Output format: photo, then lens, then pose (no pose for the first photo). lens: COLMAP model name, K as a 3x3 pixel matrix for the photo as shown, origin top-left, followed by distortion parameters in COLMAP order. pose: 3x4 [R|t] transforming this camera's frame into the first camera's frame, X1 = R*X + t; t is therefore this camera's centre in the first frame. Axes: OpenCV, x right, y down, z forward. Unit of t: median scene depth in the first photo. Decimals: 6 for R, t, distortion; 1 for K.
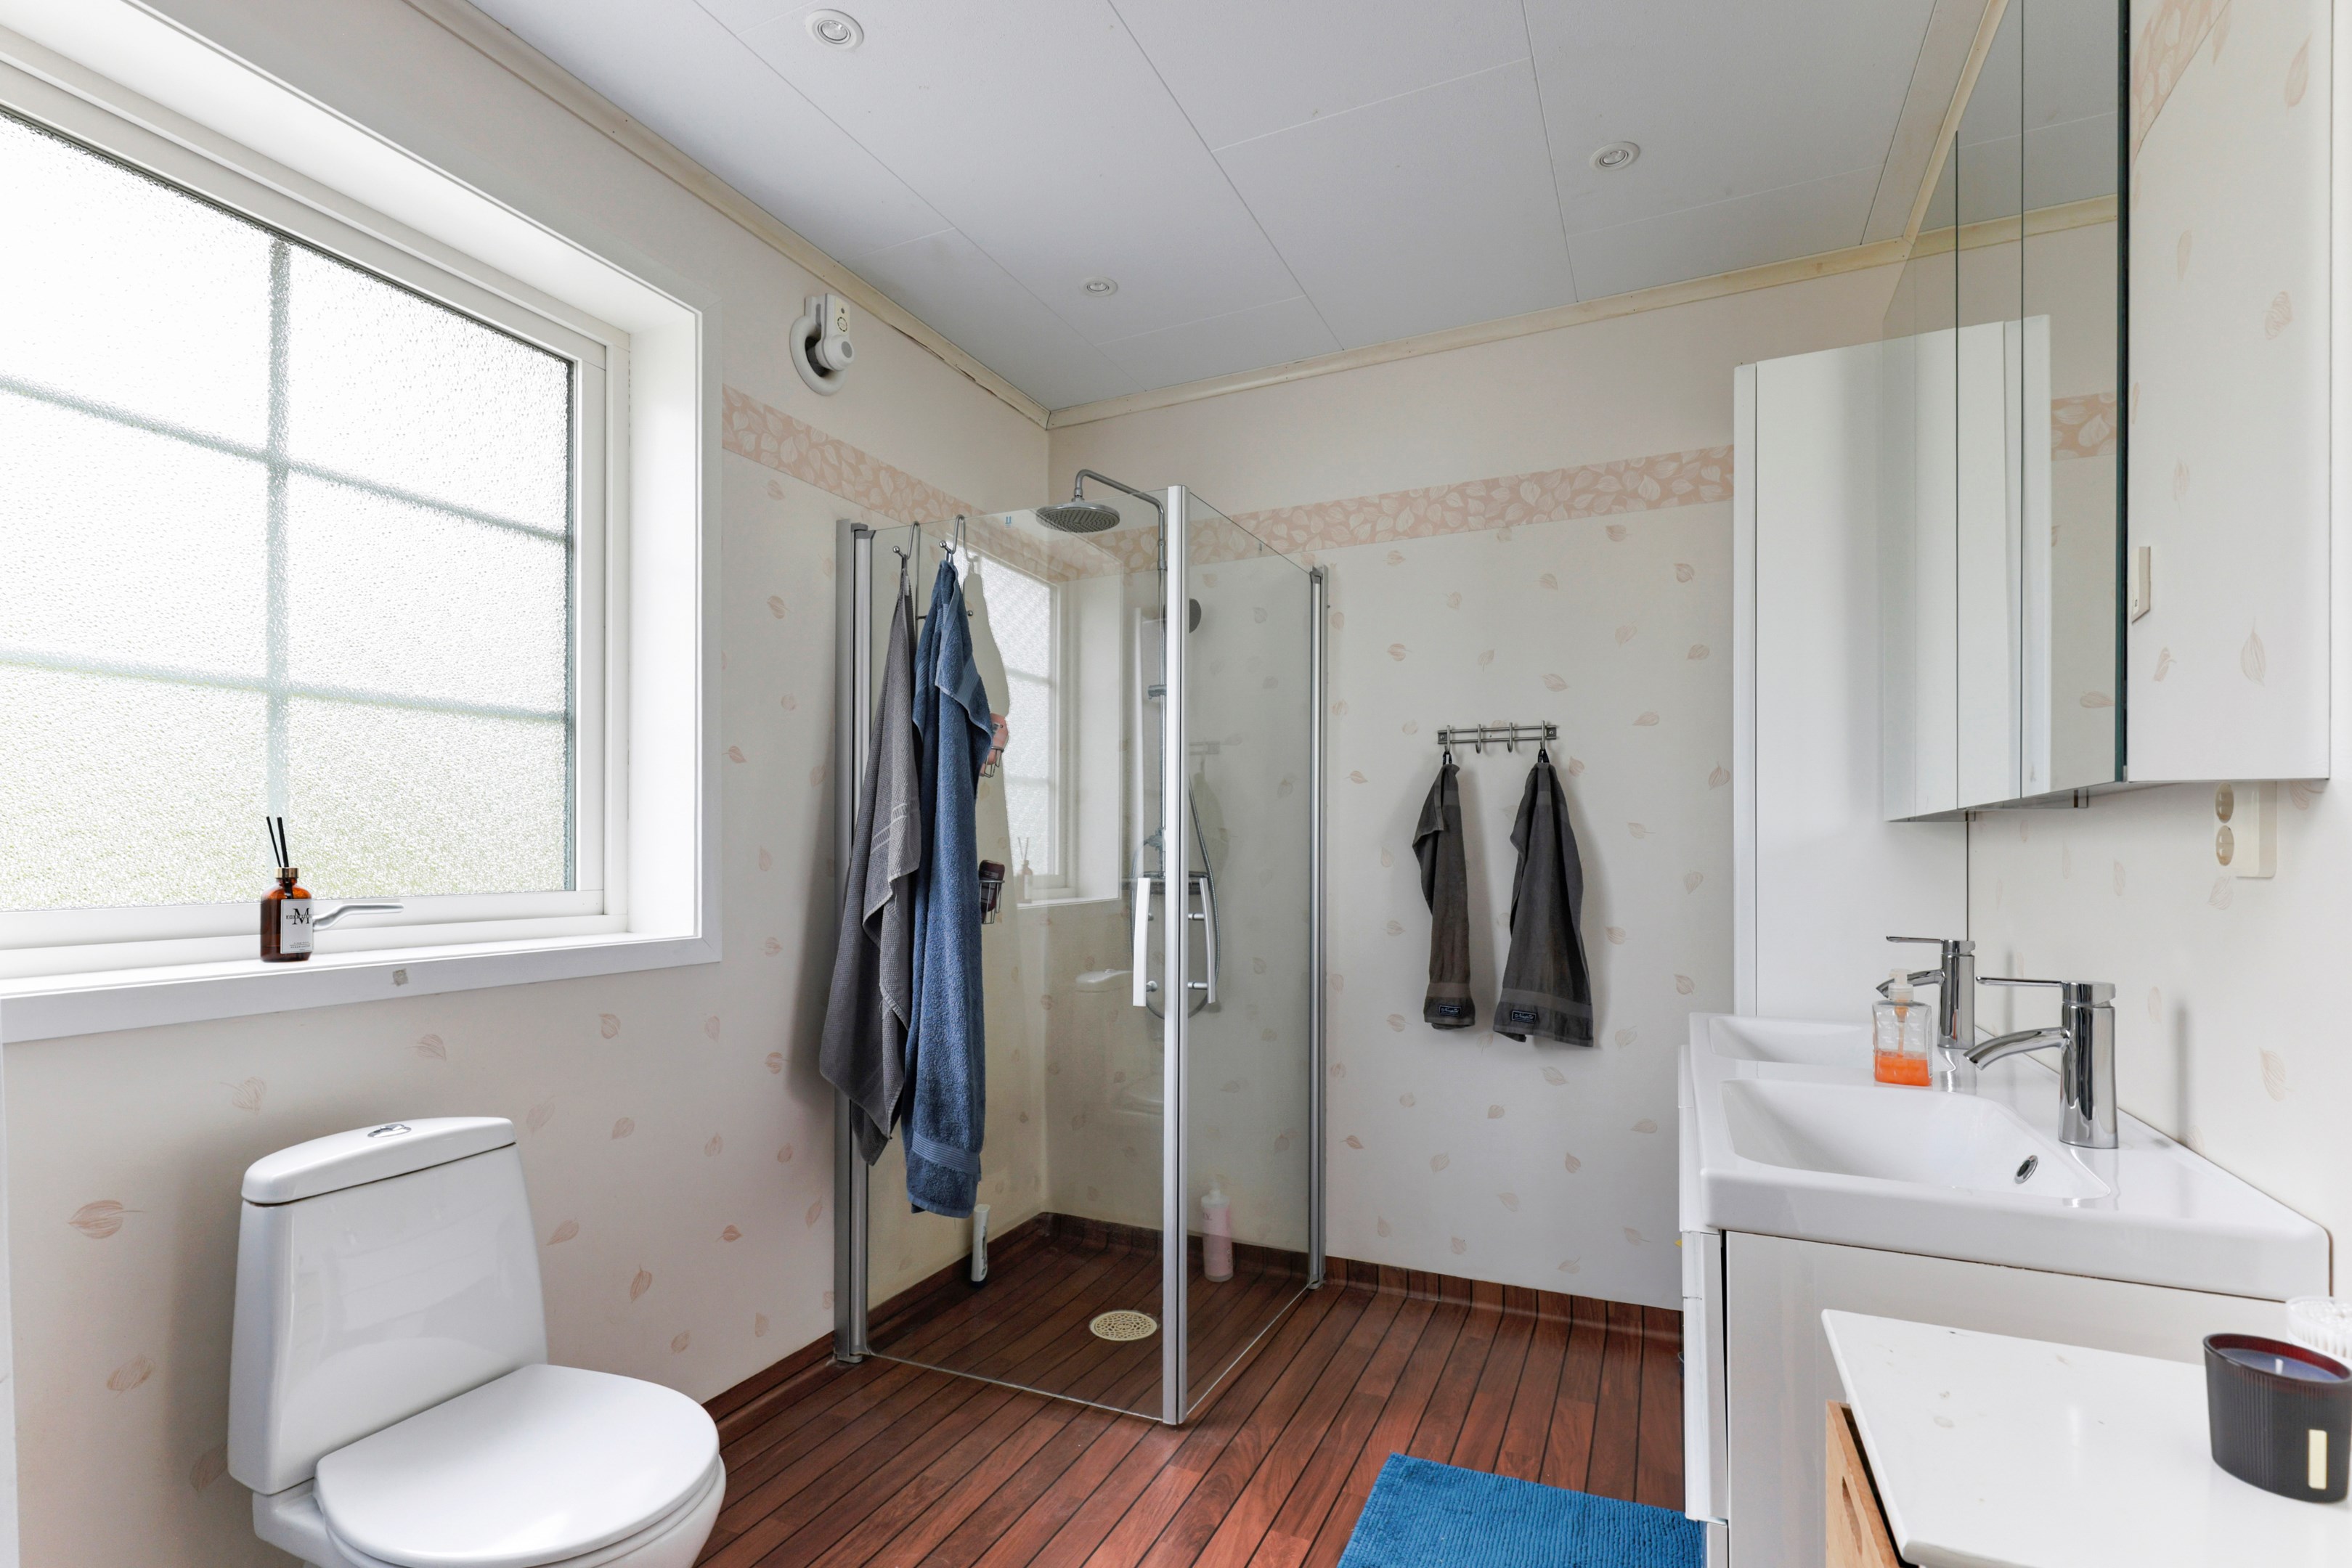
lens RADIAL K [[1080.8, 0, 1204.8], [0, 1080.8, 846.9], [0, 0, 1]] dist [-0.002000, 0.000727]
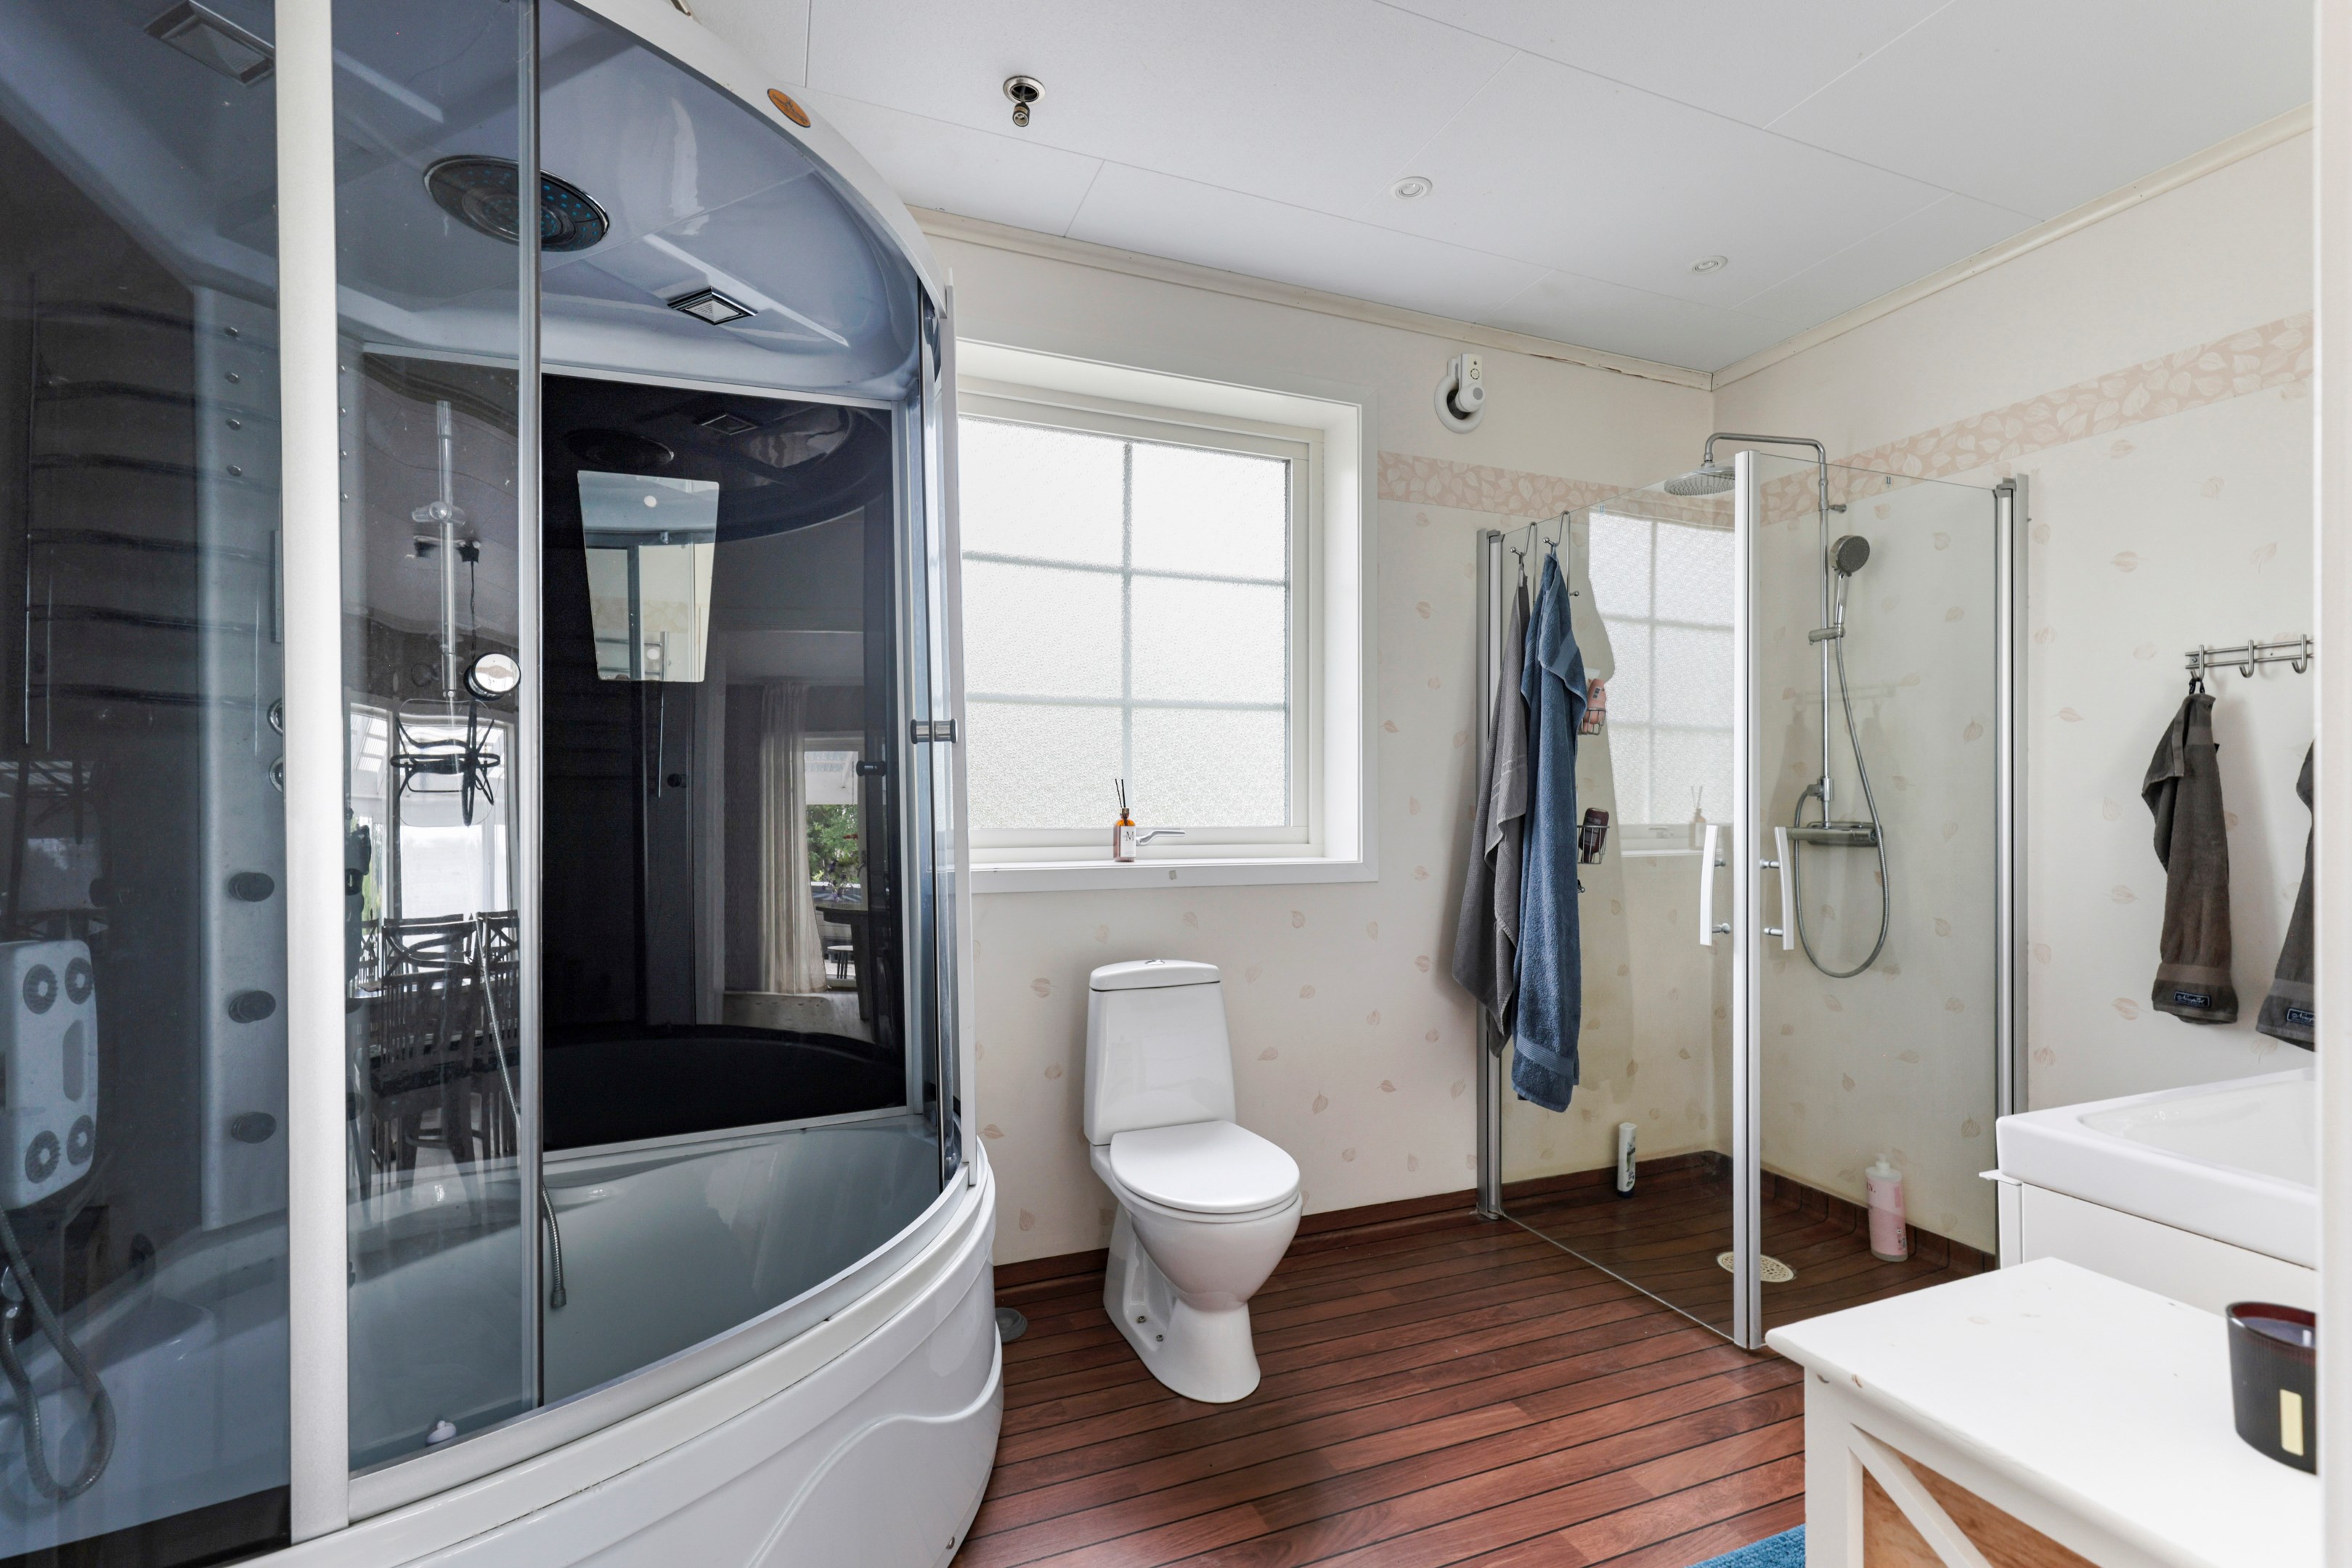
lens RADIAL K [[1080.8, 0, 1177.9], [0, 1080.8, 794.0], [0, 0, 1]] dist [-0.002000, 0.000727]
pose [[0.714380, 0.000367, -0.699758, 0.301392], [0.000142, 1.000000, 0.000670, -0.003319], [0.699758, -0.000578, 0.714380, -0.128612]]
